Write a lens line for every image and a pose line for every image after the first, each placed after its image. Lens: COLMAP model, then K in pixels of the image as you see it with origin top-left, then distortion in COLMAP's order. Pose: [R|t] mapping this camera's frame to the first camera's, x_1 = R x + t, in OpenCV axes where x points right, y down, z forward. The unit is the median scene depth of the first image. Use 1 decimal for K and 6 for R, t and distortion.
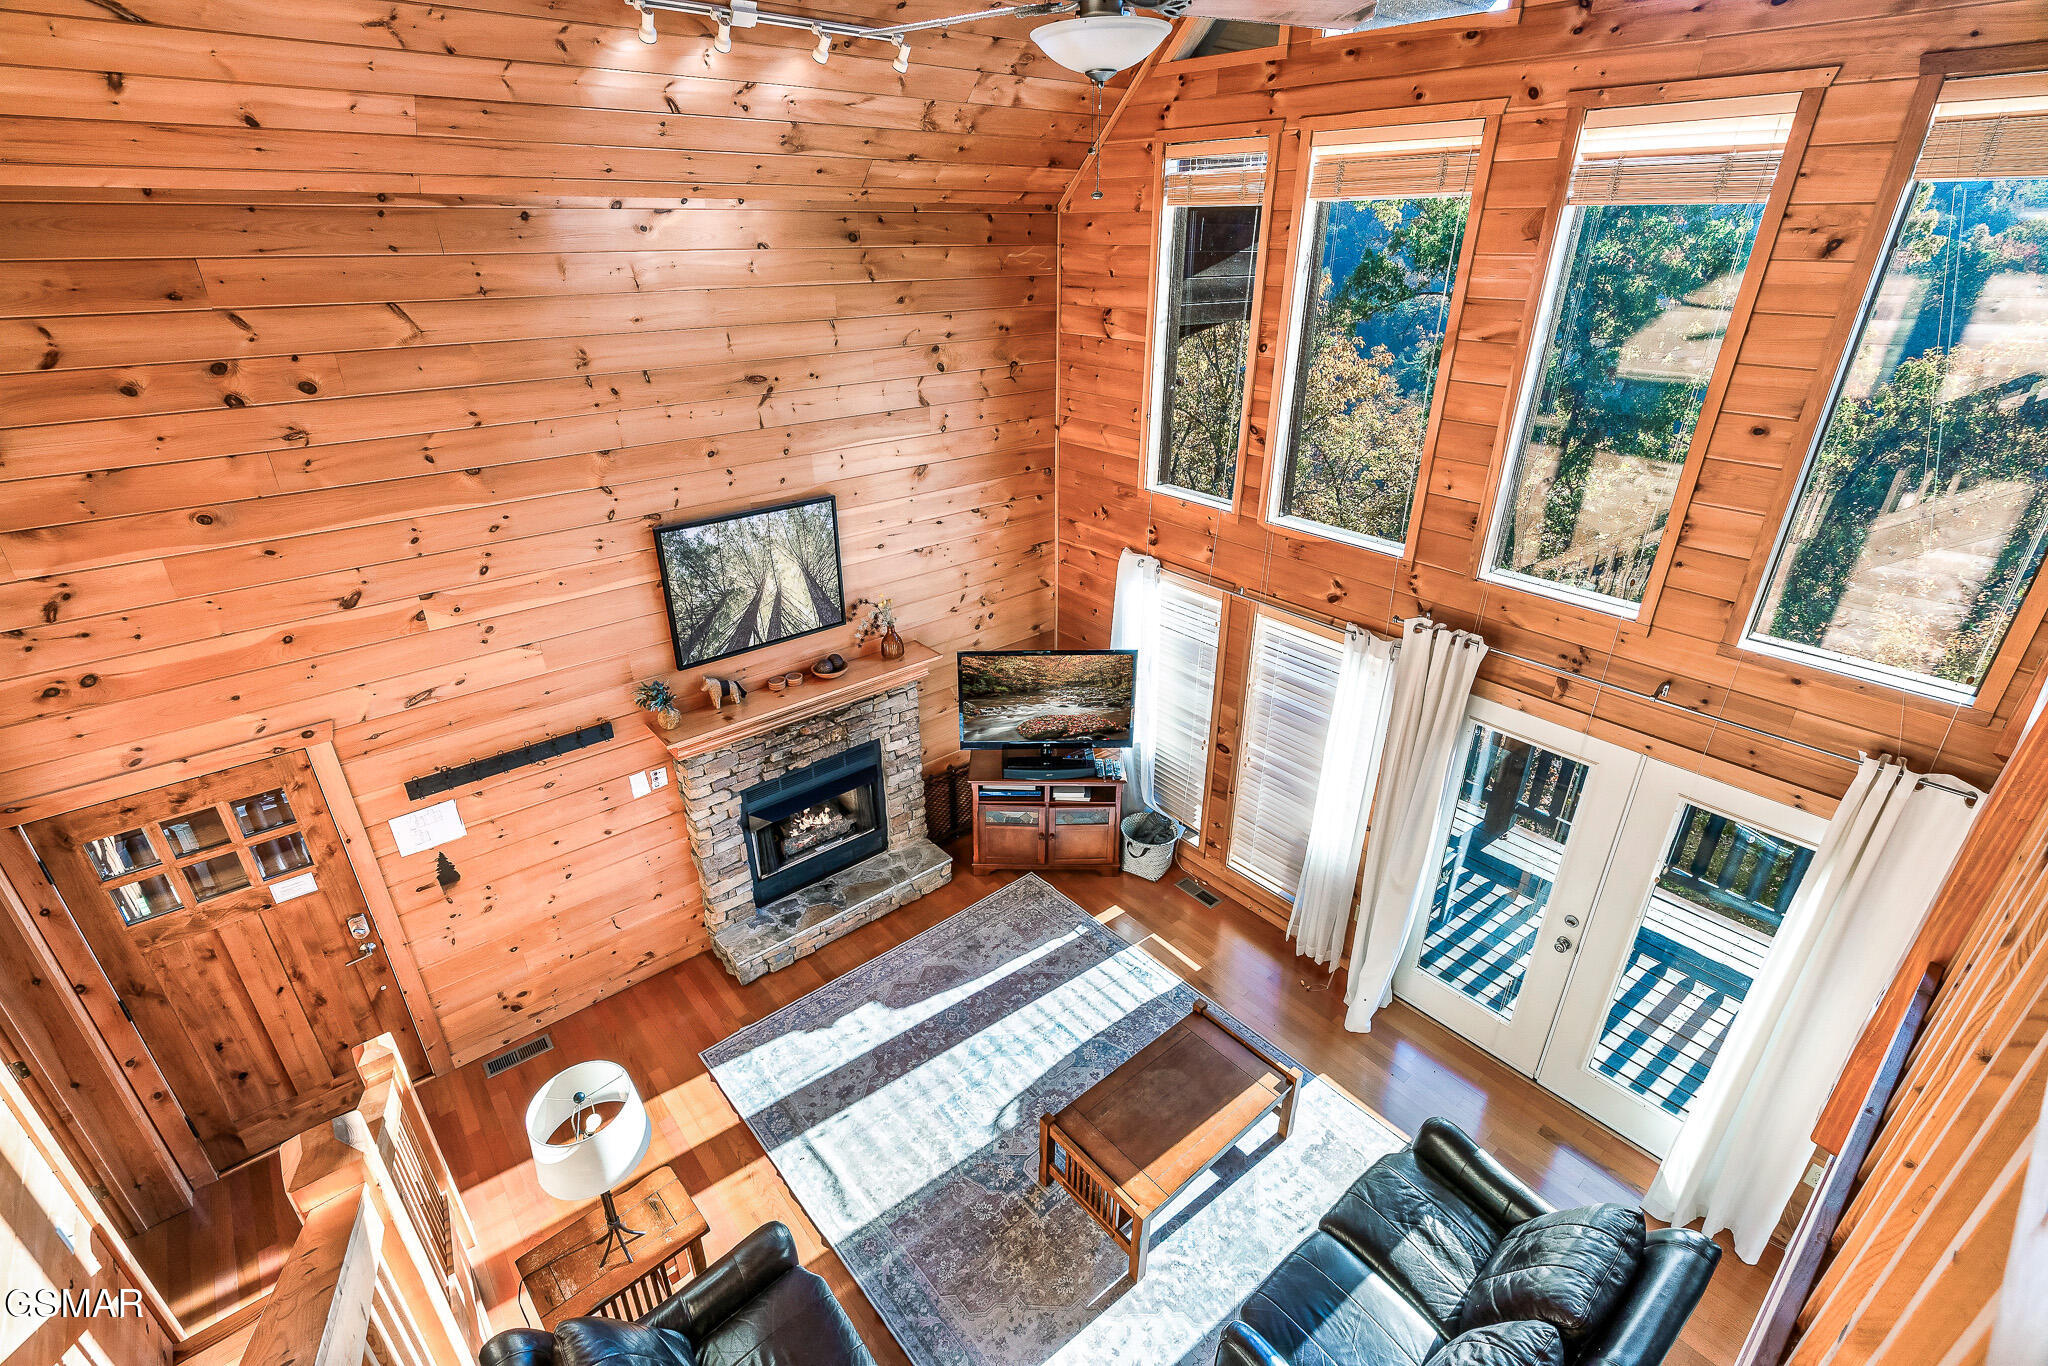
lens RADIAL K [[945.8, 0, 1018.9], [0, 945.8, 668.8], [0, 0, 1]] dist [-0.003509, 0.003624]
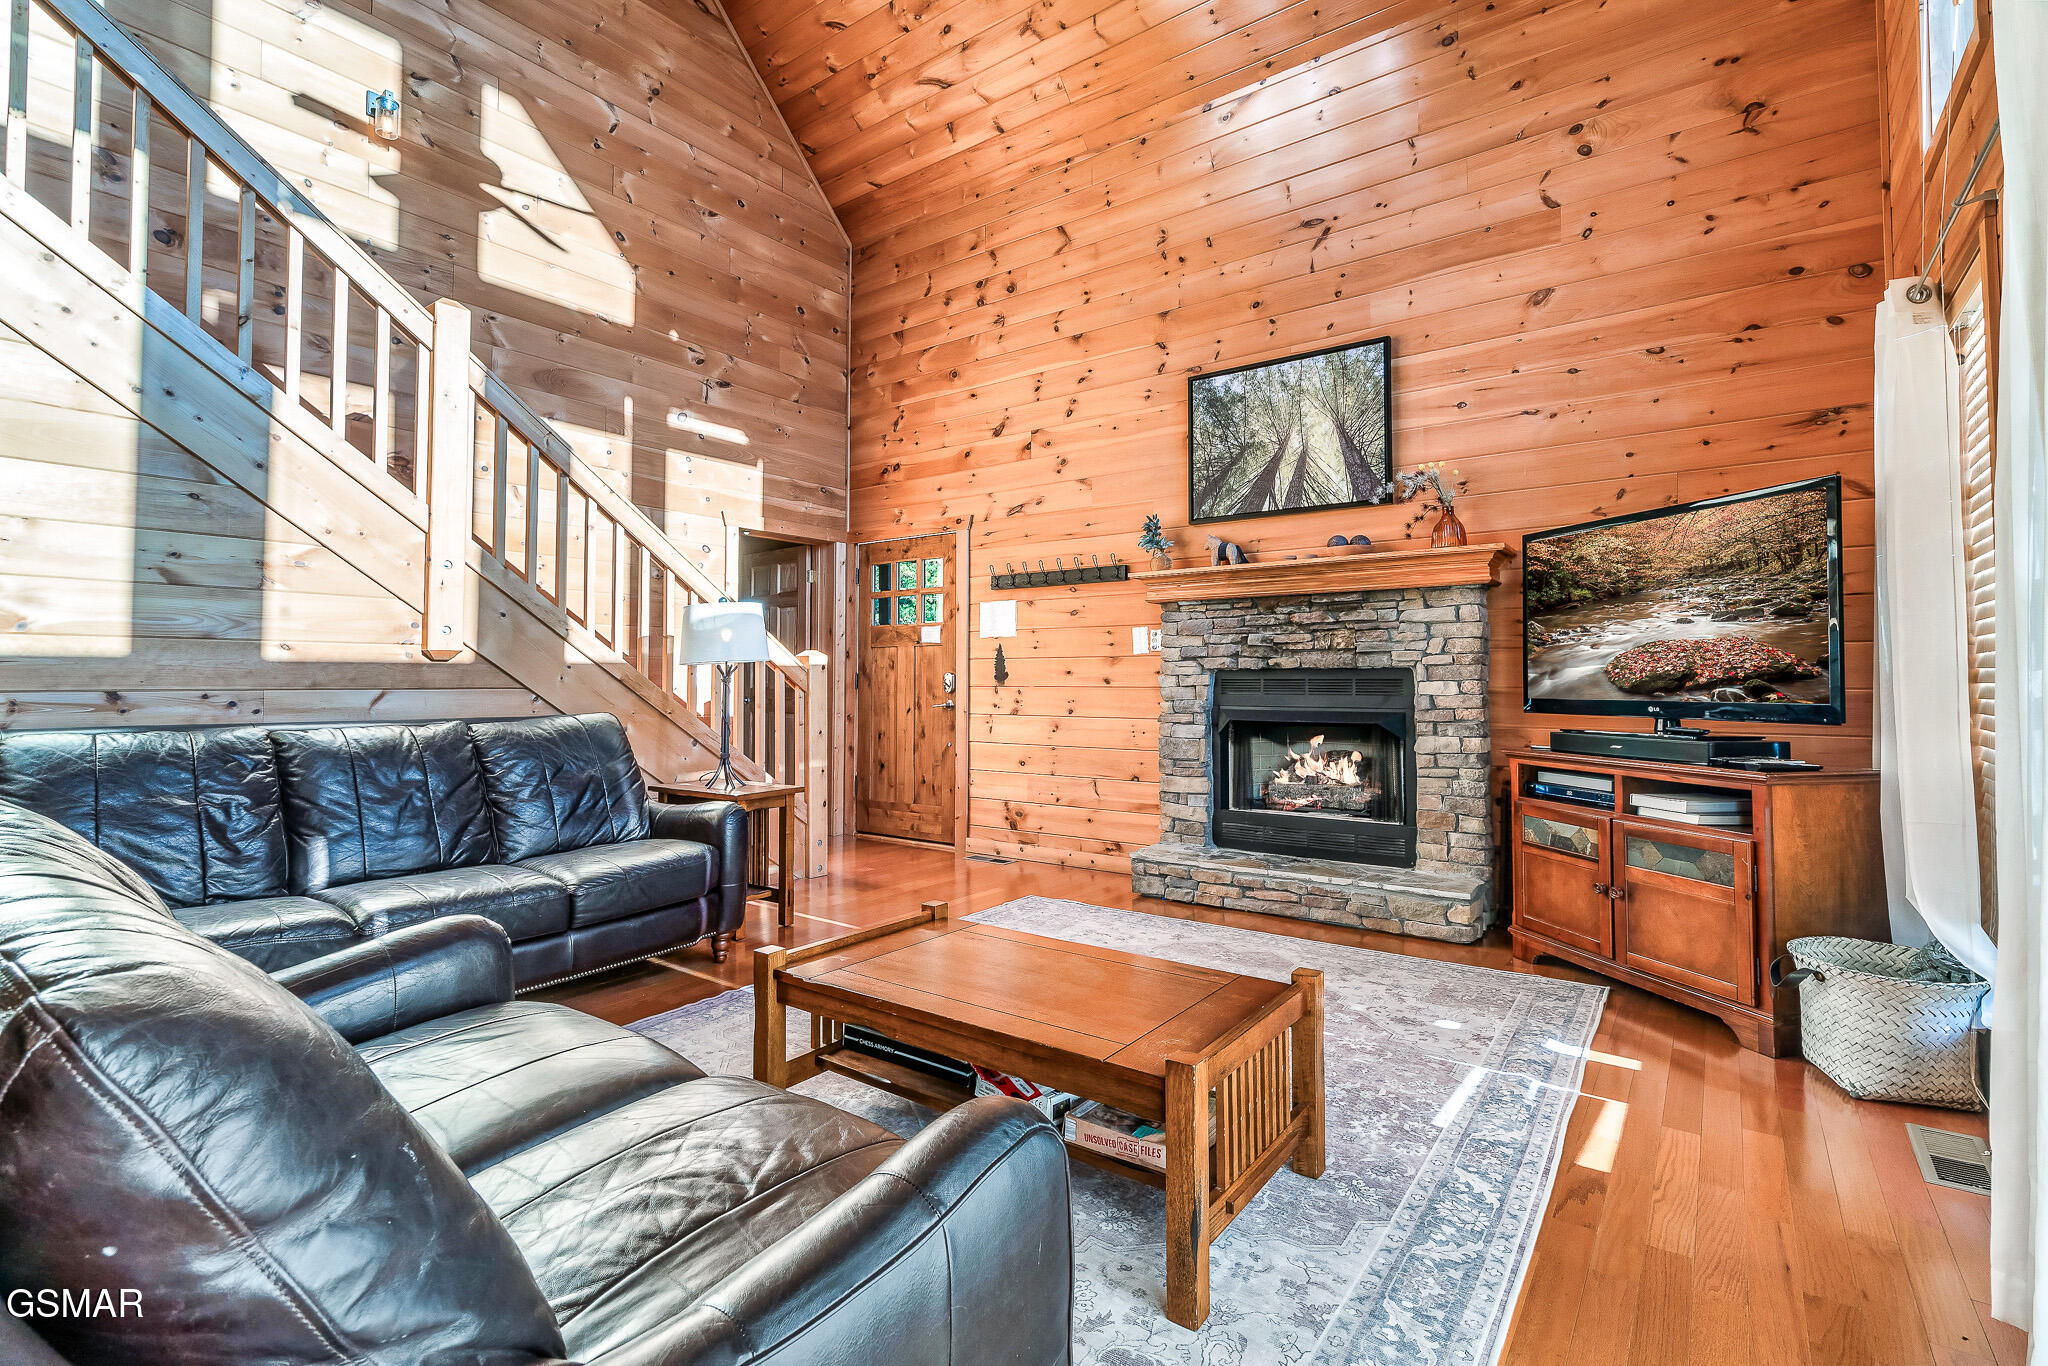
lens RADIAL K [[945.8, 0, 1002.0], [0, 945.8, 643.0], [0, 0, 1]] dist [-0.003509, 0.003624]
pose [[0.215993, -0.042549, -0.975467, 0.543278], [-0.424220, 0.895738, -0.133005, 0.320741], [0.879423, 0.442541, 0.175423, 0.701837]]
